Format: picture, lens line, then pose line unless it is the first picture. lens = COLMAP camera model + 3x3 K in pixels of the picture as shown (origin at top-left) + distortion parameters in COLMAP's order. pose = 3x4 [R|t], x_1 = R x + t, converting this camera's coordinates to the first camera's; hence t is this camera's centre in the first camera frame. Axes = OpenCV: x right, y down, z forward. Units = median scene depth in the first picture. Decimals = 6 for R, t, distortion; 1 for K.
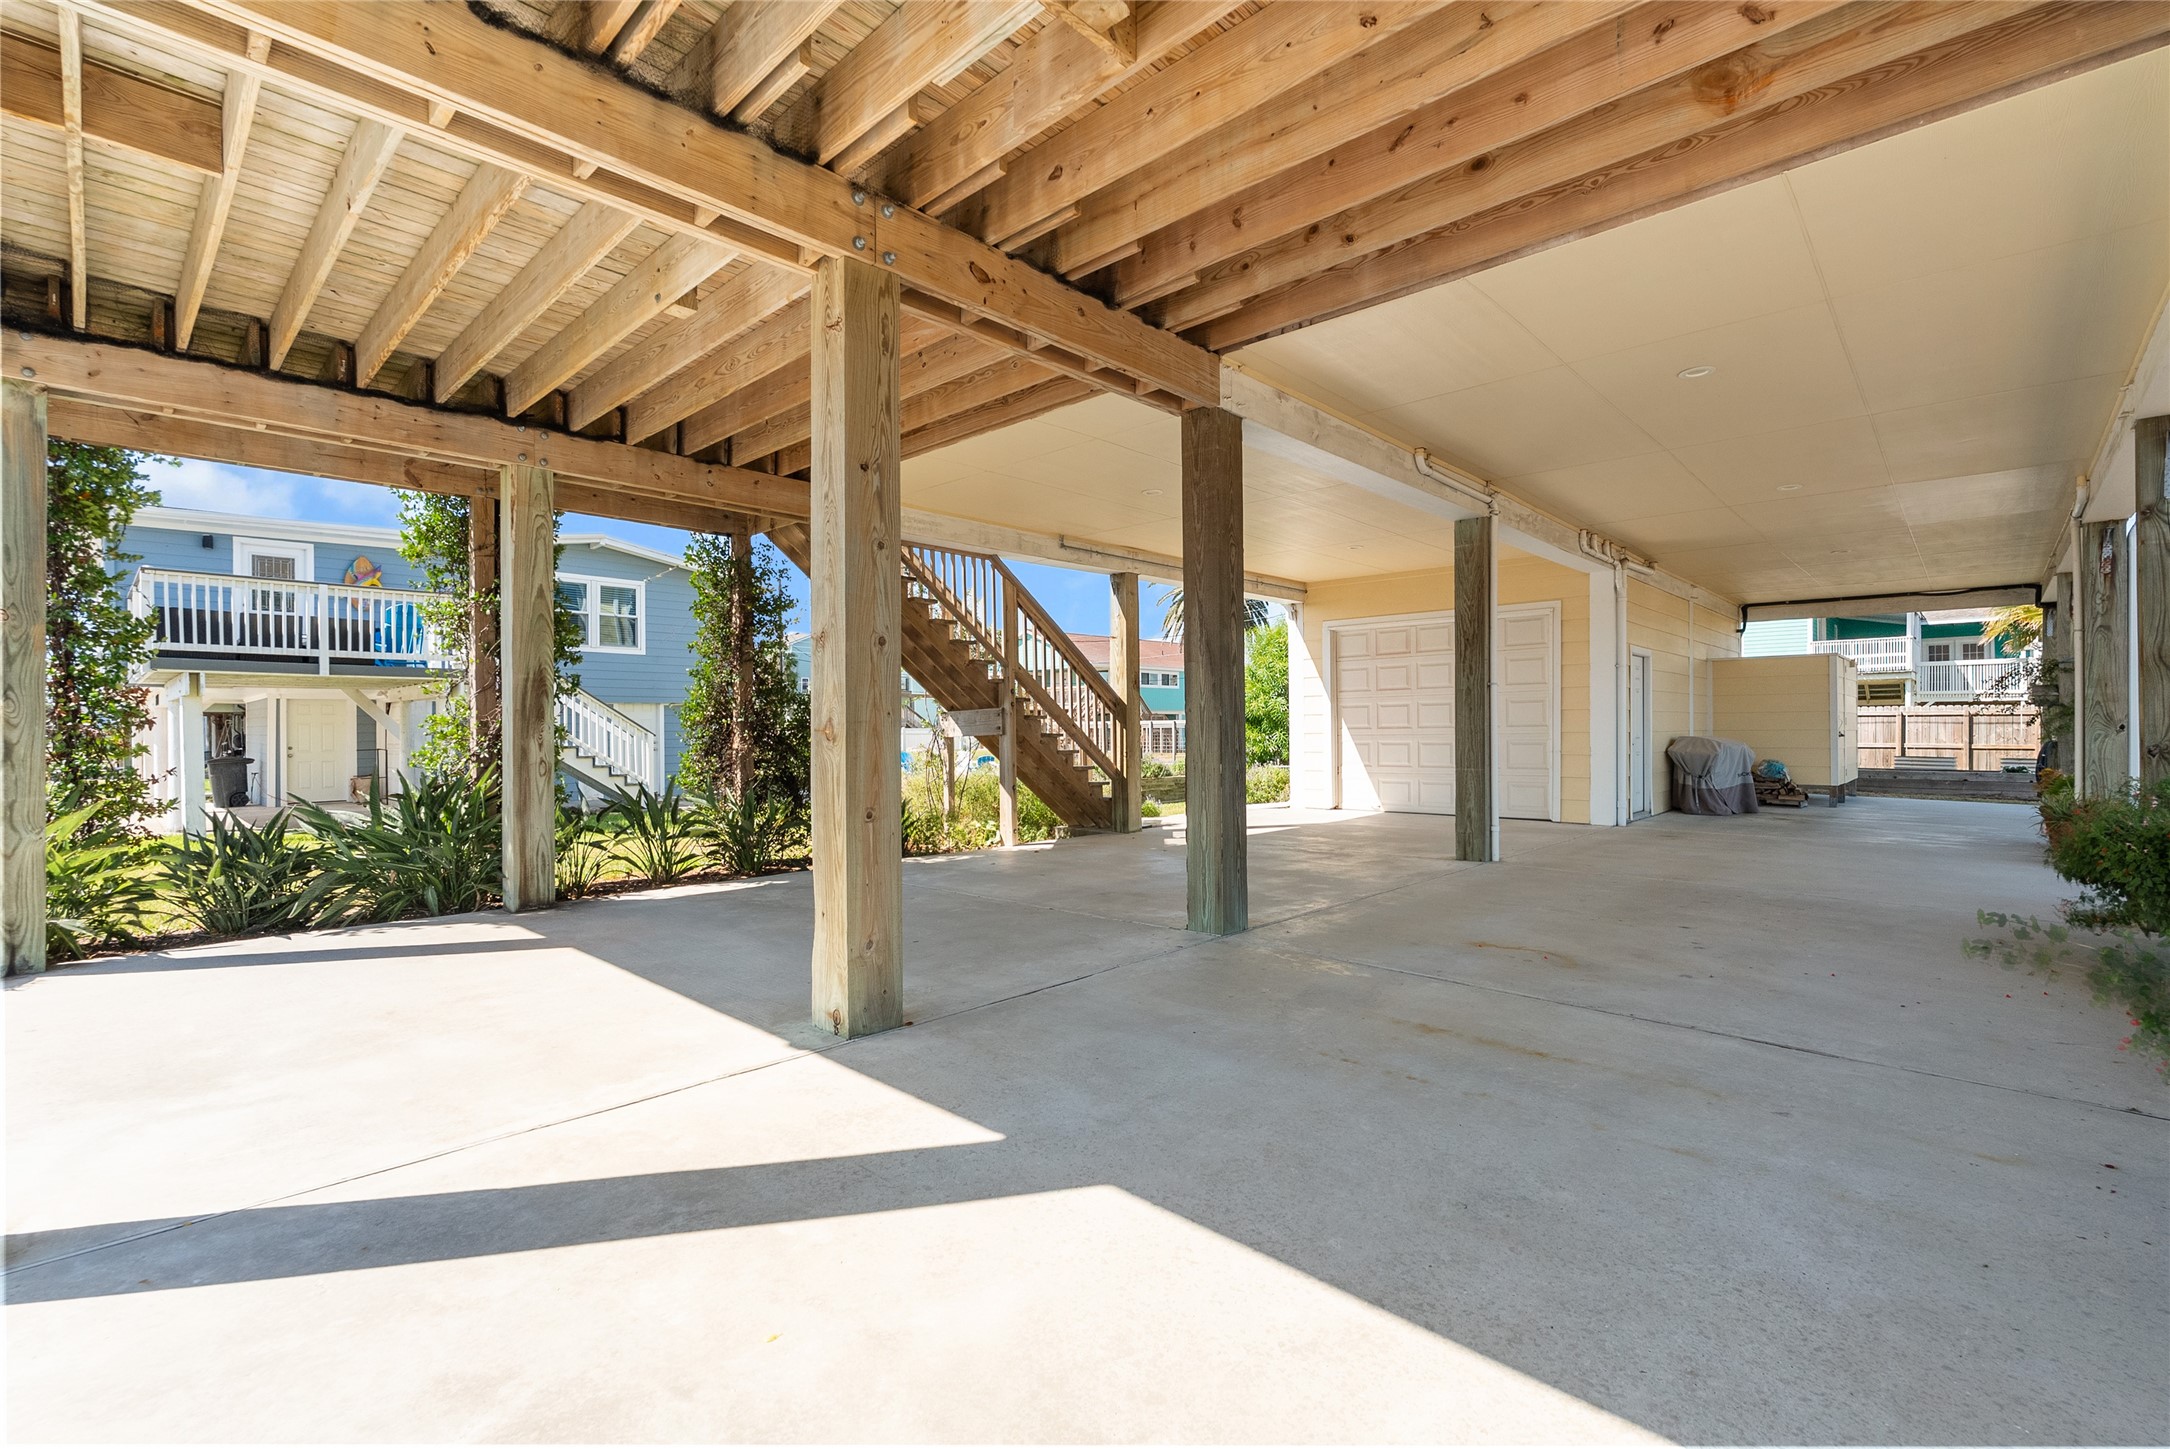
lens RADIAL K [[965.2, 0, 1088.9], [0, 965.2, 726.9], [0, 0, 1]] dist [-0.008196, 0.000663]
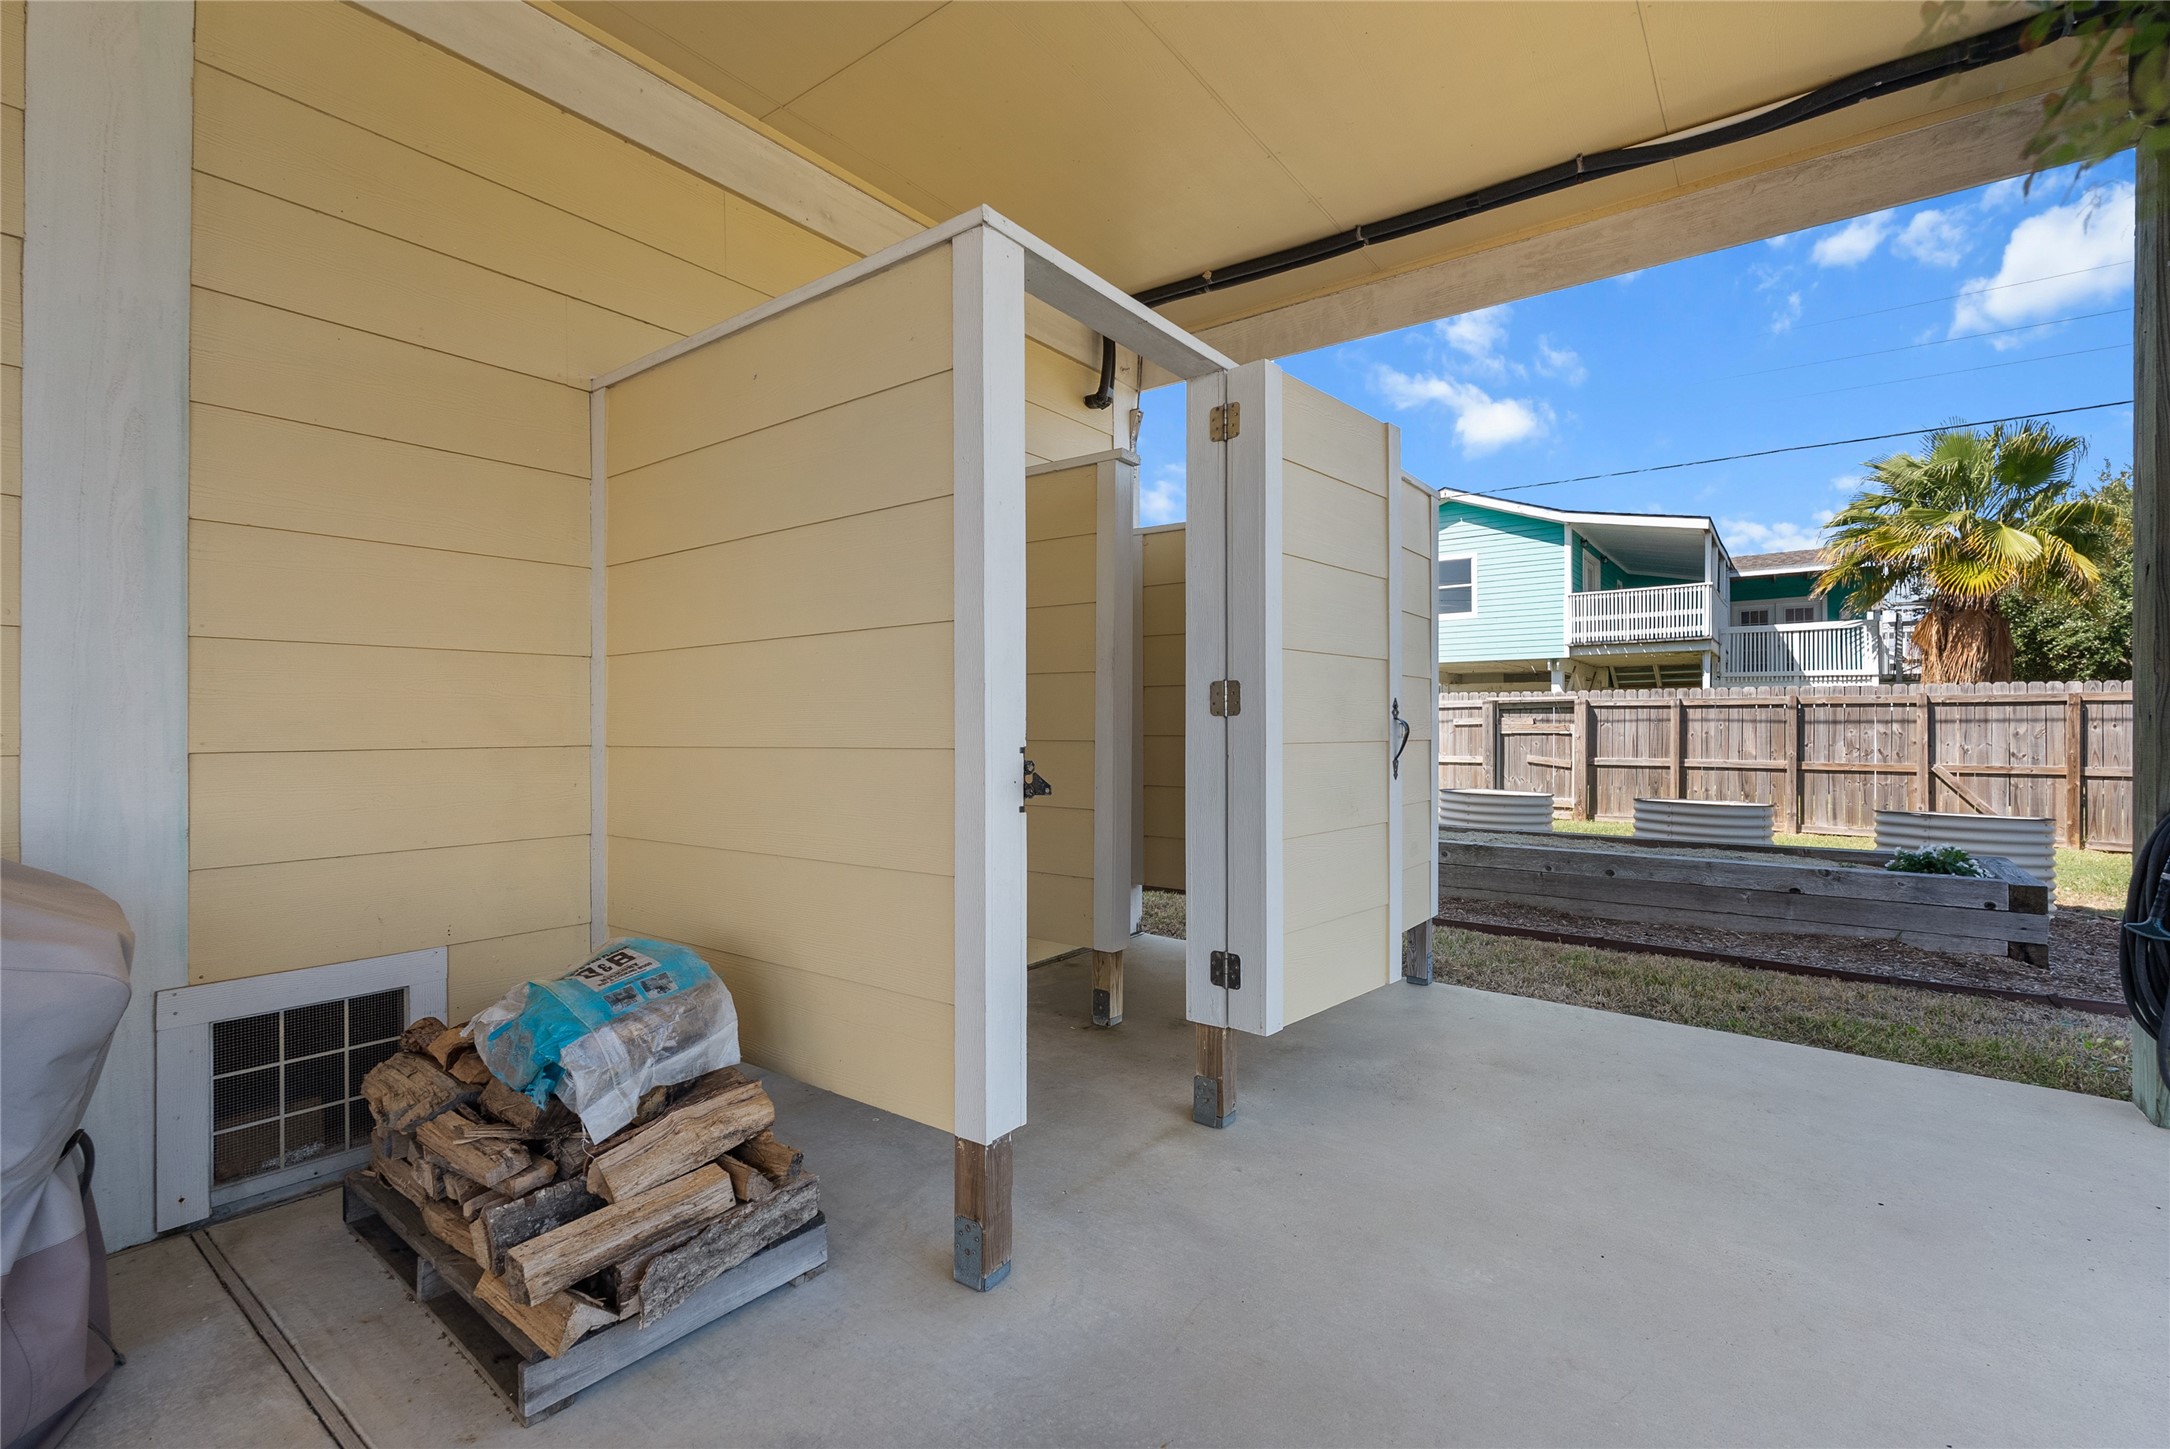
lens RADIAL K [[965.2, 0, 1080.6], [0, 965.2, 721.7], [0, 0, 1]] dist [-0.008196, 0.000663]
pose [[0.994487, -0.003673, 0.104800, 0.374371], [0.003820, 0.999992, -0.001196, -0.003603], [-0.104794, 0.001590, 0.994493, 0.409778]]
